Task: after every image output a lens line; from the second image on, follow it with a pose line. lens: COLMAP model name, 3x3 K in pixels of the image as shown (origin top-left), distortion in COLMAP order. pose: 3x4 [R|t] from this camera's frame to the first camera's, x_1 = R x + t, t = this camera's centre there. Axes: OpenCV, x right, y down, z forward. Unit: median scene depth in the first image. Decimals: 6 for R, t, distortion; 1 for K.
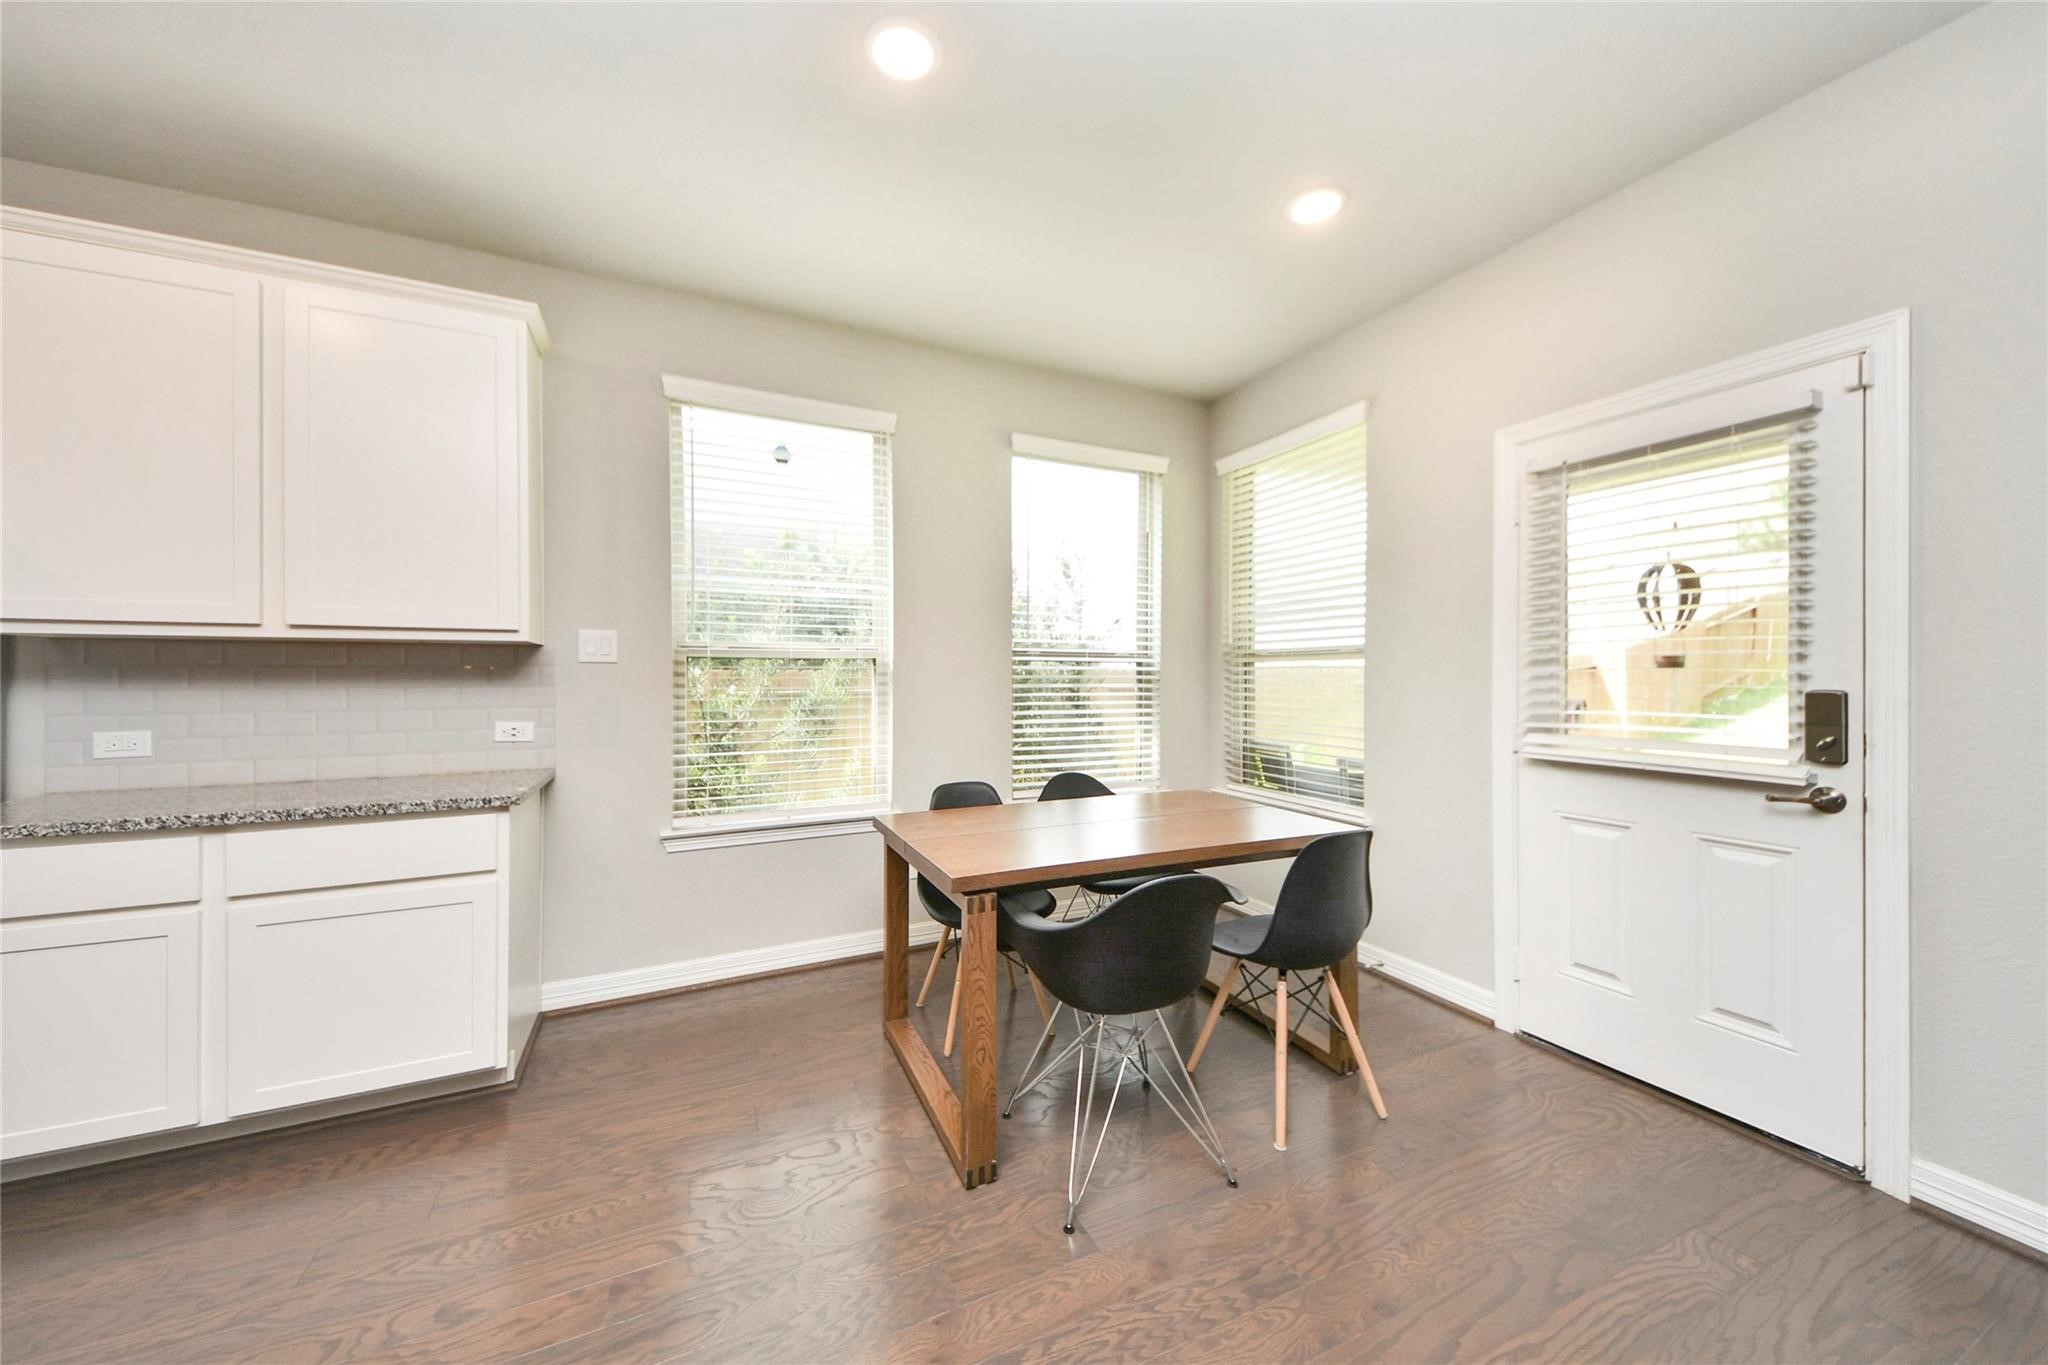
lens RADIAL K [[718.9, 0, 1017.0], [0, 718.9, 680.9], [0, 0, 1]] dist [0.017962, -0.000019]
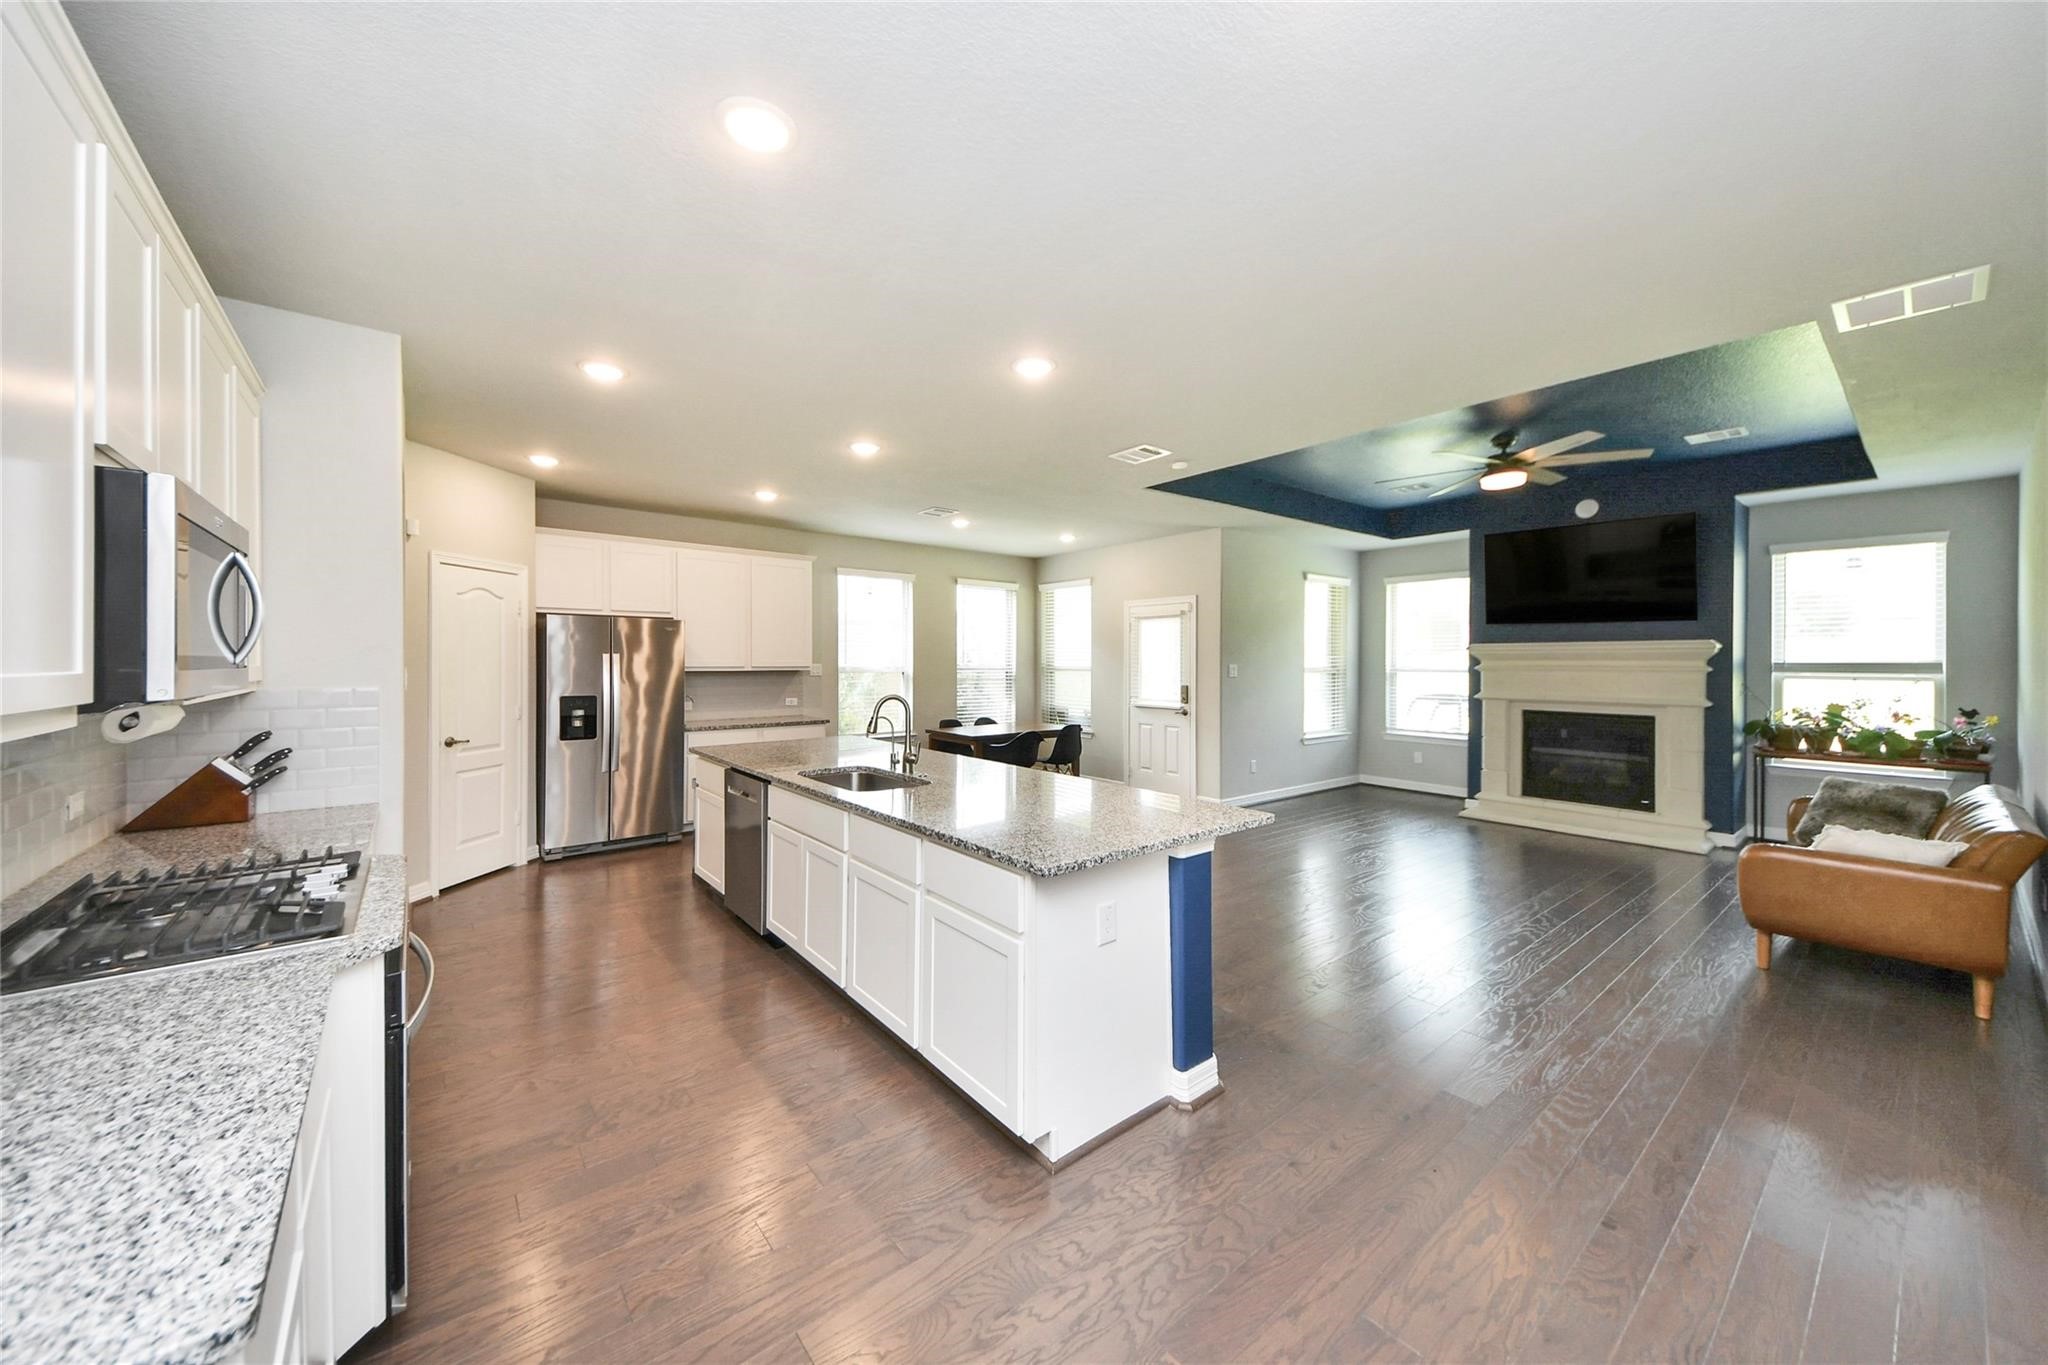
lens RADIAL K [[723.6, 0, 993.4], [0, 723.6, 661.8], [0, 0, 1]] dist [0.009788, -0.008271]
pose [[0.980321, -0.000388, 0.197410, -0.409216], [0.001252, 0.999990, -0.004251, -0.058628], [-0.197407, 0.004415, 0.980312, -1.571527]]
